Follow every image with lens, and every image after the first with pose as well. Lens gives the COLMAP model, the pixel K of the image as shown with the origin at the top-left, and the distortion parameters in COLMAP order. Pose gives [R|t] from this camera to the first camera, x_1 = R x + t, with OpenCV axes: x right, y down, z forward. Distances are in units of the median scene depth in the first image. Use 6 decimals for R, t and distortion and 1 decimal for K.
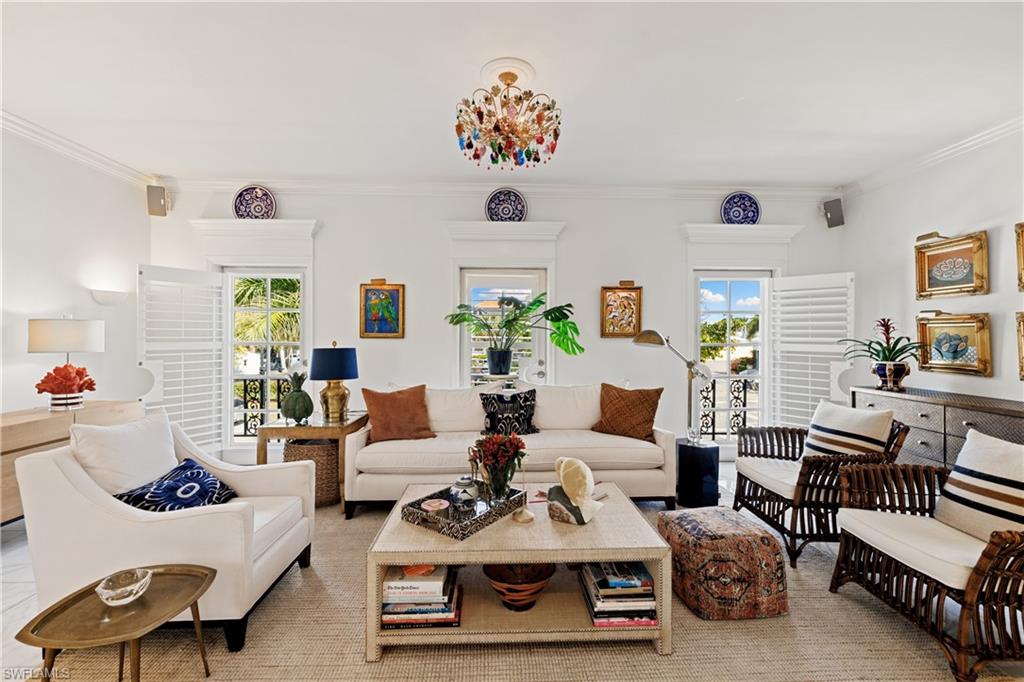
lens RADIAL K [[433.8, 0, 511.3], [0, 433.8, 336.8], [0, 0, 1]] dist [0.001265, -0.000162]
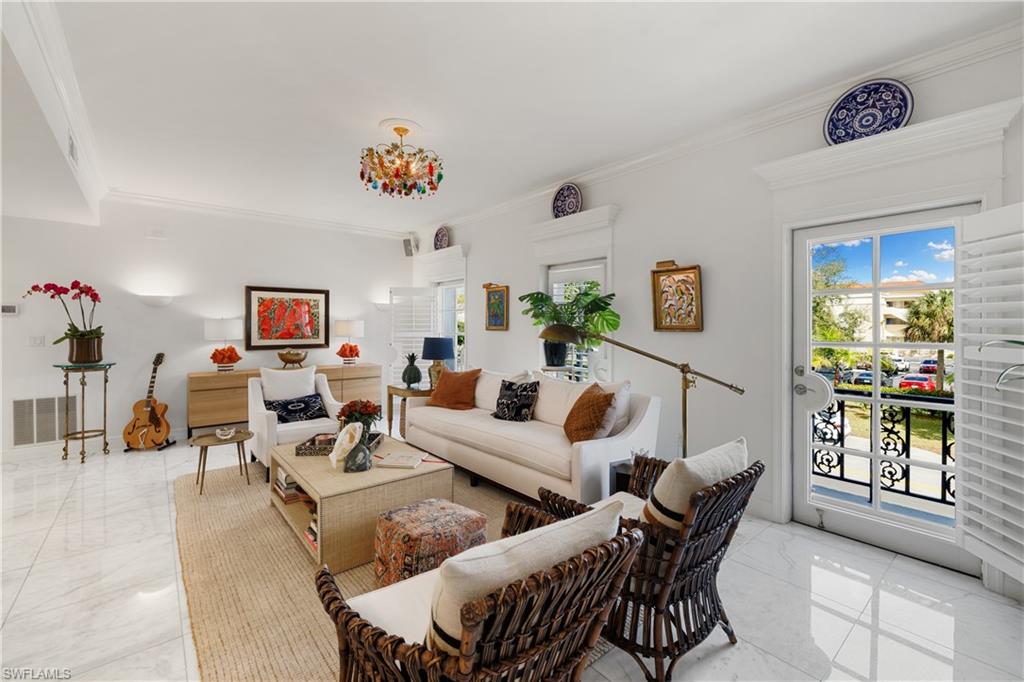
lens RADIAL K [[433.8, 0, 504.8], [0, 433.8, 326.9], [0, 0, 1]] dist [0.001265, -0.000162]
pose [[0.608073, -0.000128, -0.793881, 0.711704], [0.003596, 0.999990, 0.002594, -0.009931], [0.793873, -0.004432, 0.608068, 0.266828]]
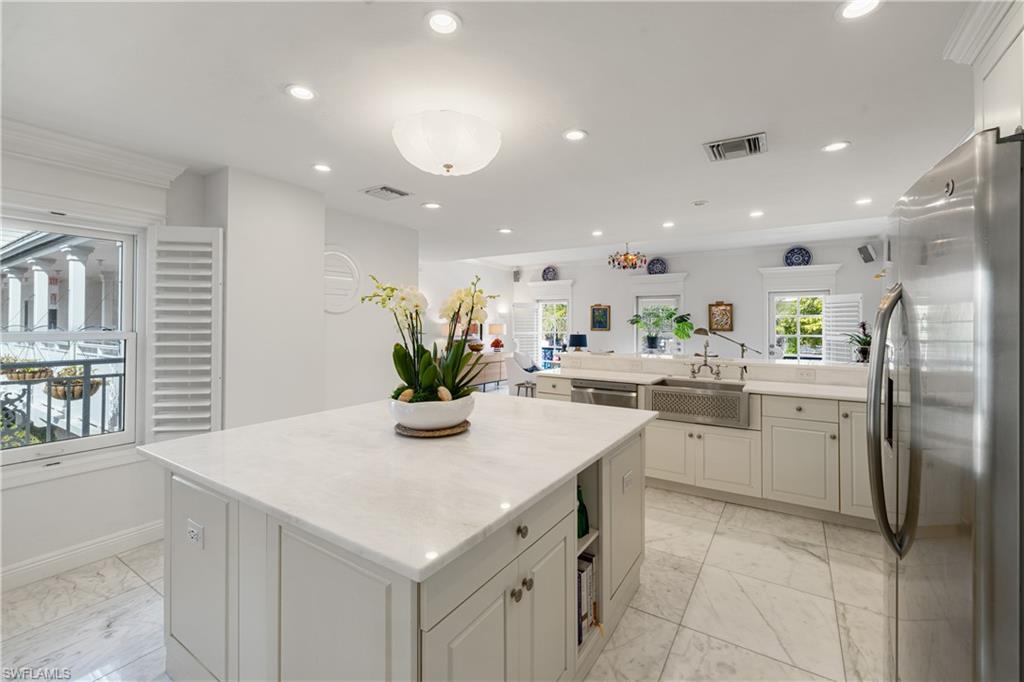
lens RADIAL K [[433.8, 0, 507.3], [0, 433.8, 322.1], [0, 0, 1]] dist [0.001265, -0.000162]
pose [[0.817678, -0.004805, -0.575656, 0.589480], [-0.004549, 0.999880, -0.014808, -0.005500], [0.575658, 0.014727, 0.817558, -1.079517]]
